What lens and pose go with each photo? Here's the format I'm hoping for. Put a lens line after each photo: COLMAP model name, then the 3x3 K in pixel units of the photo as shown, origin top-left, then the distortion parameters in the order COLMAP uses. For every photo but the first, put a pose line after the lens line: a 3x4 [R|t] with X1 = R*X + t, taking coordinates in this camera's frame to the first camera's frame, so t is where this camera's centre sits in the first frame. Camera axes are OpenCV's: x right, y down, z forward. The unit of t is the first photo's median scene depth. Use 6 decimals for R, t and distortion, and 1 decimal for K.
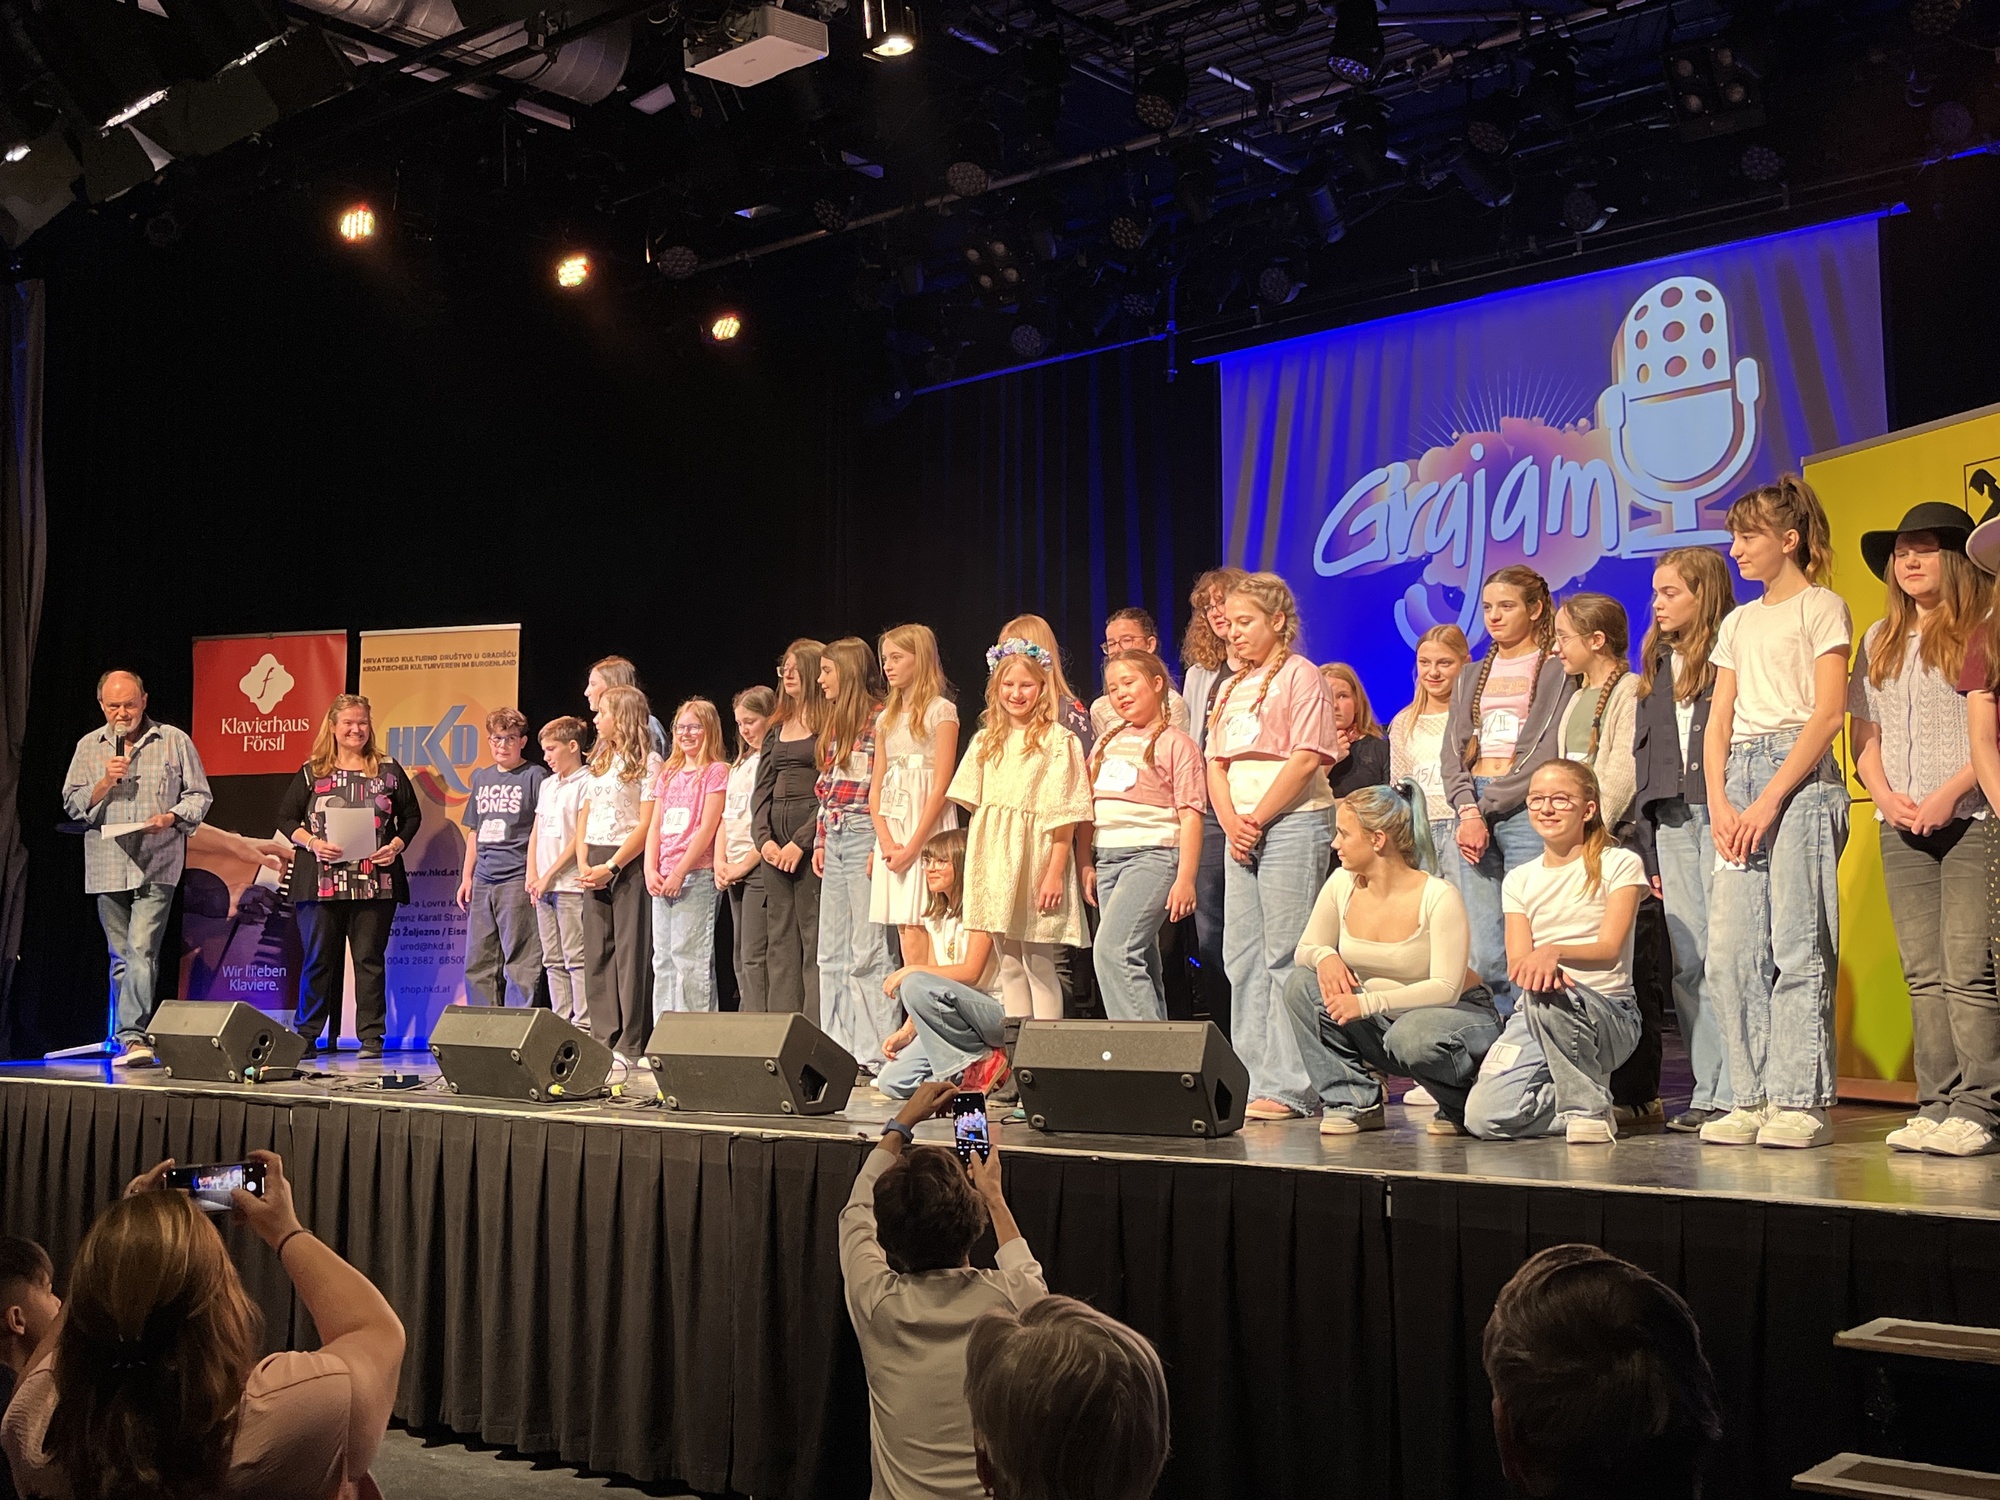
lens RADIAL K [[2199.8, 0, 986.4], [0, 2199.8, 744.2], [0, 0, 1]] dist [0.025410, 0.000000]
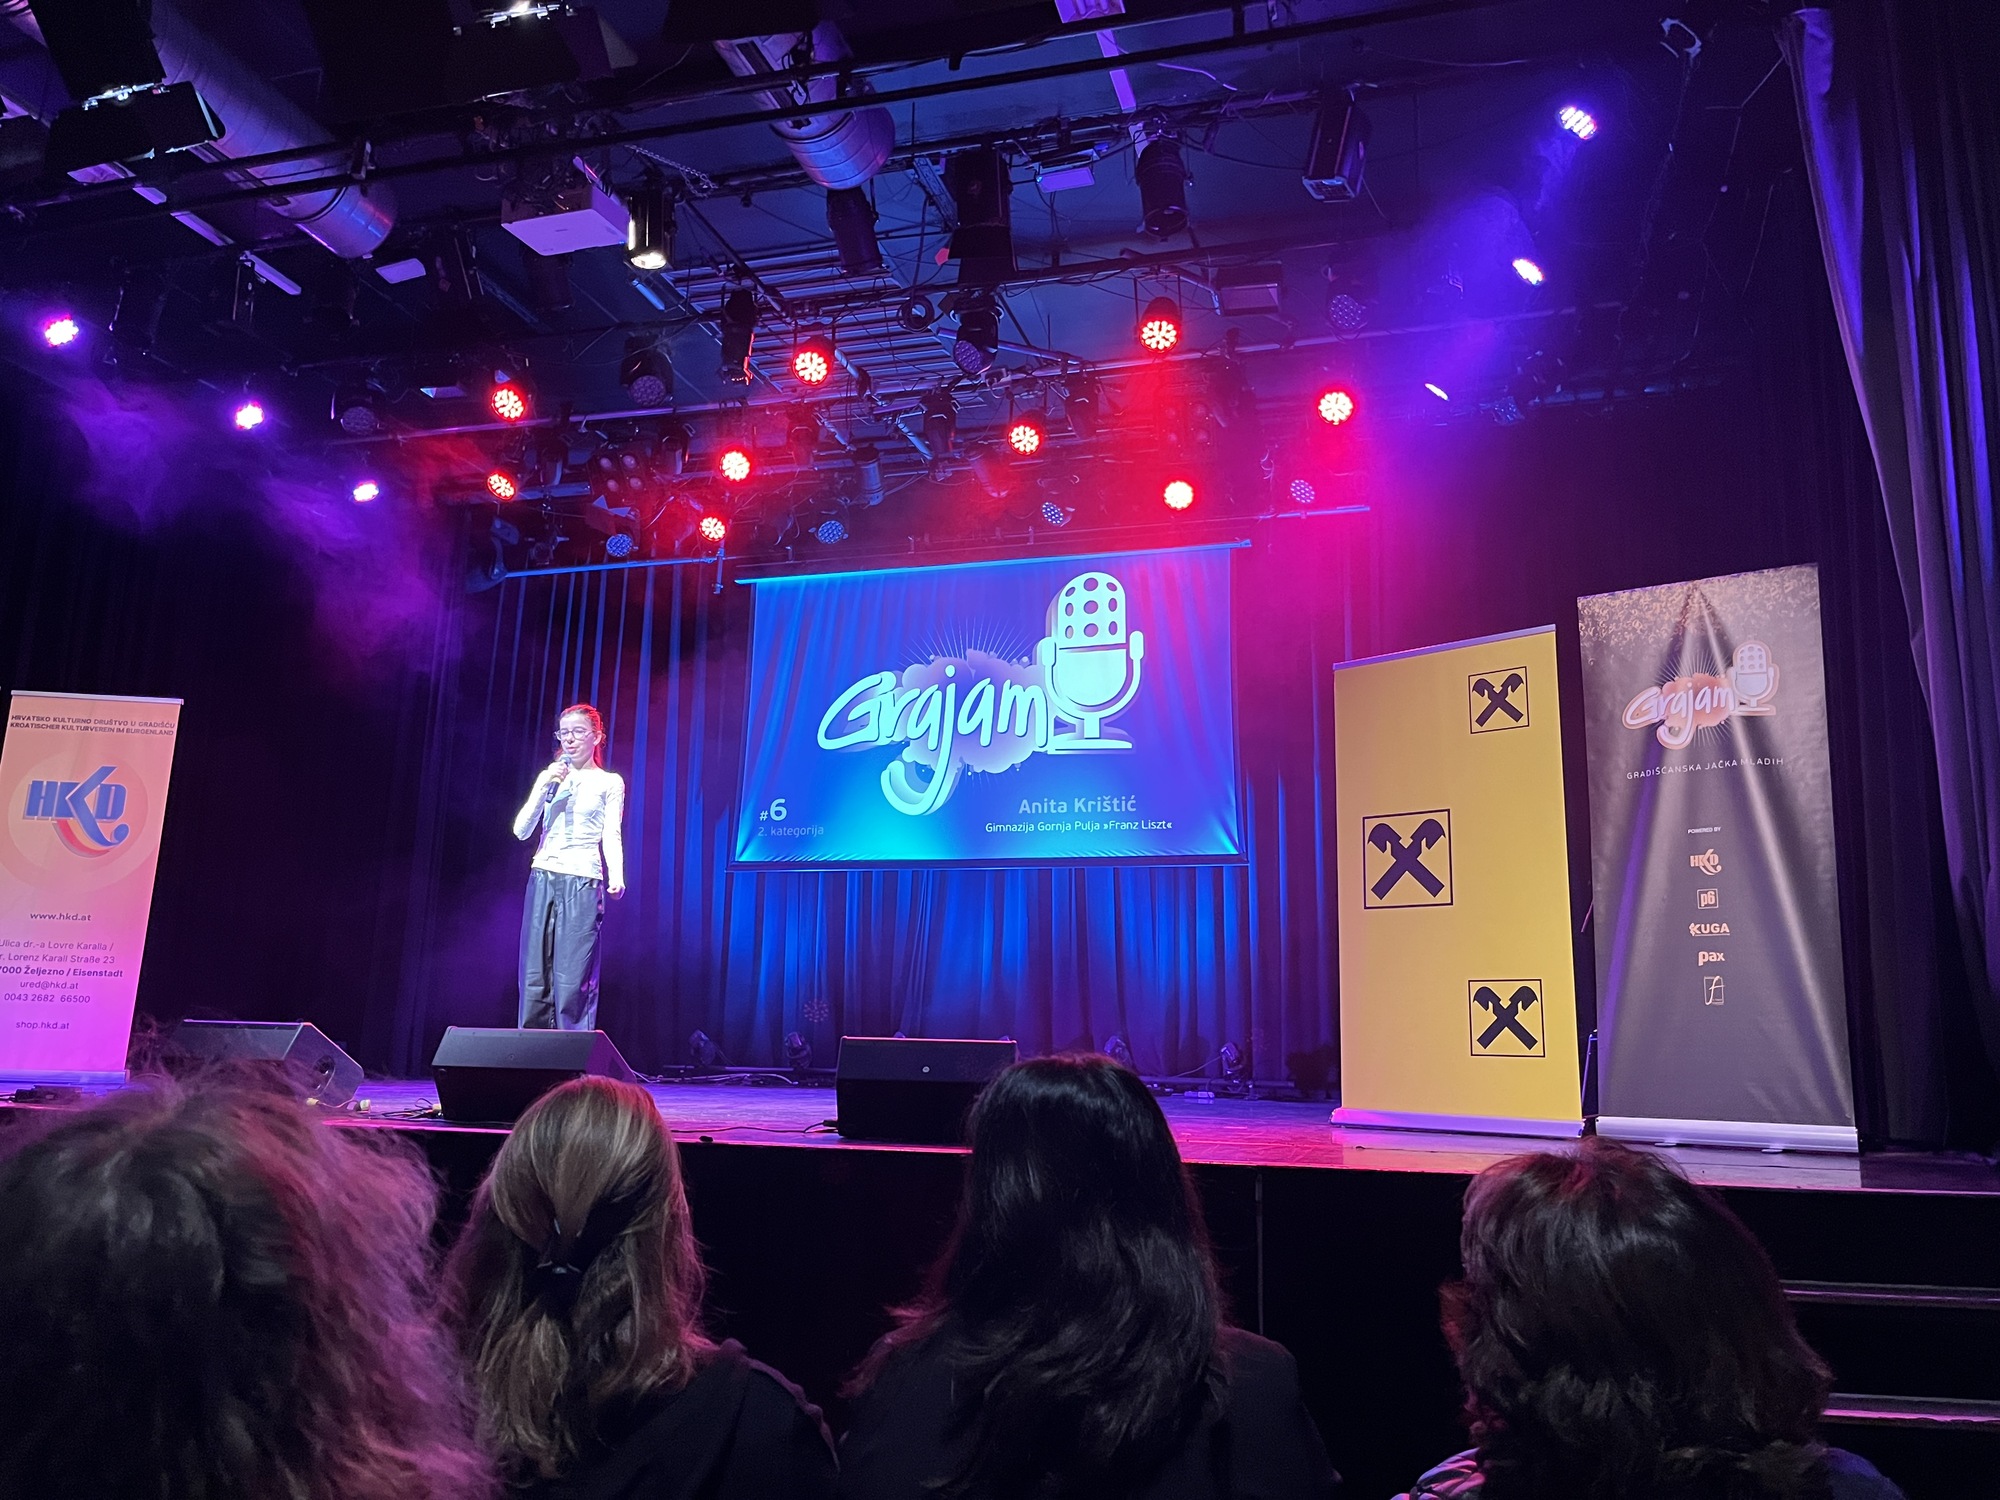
lens RADIAL K [[1509.7, 0, 1006.1], [0, 1509.7, 755.8], [0, 0, 1]] dist [0.032553, -0.028439]
pose [[0.917739, 0.109089, 0.381909, -0.115207], [-0.068476, 0.990601, -0.118406, 0.035279], [-0.391237, 0.082514, 0.916584, 0.121913]]
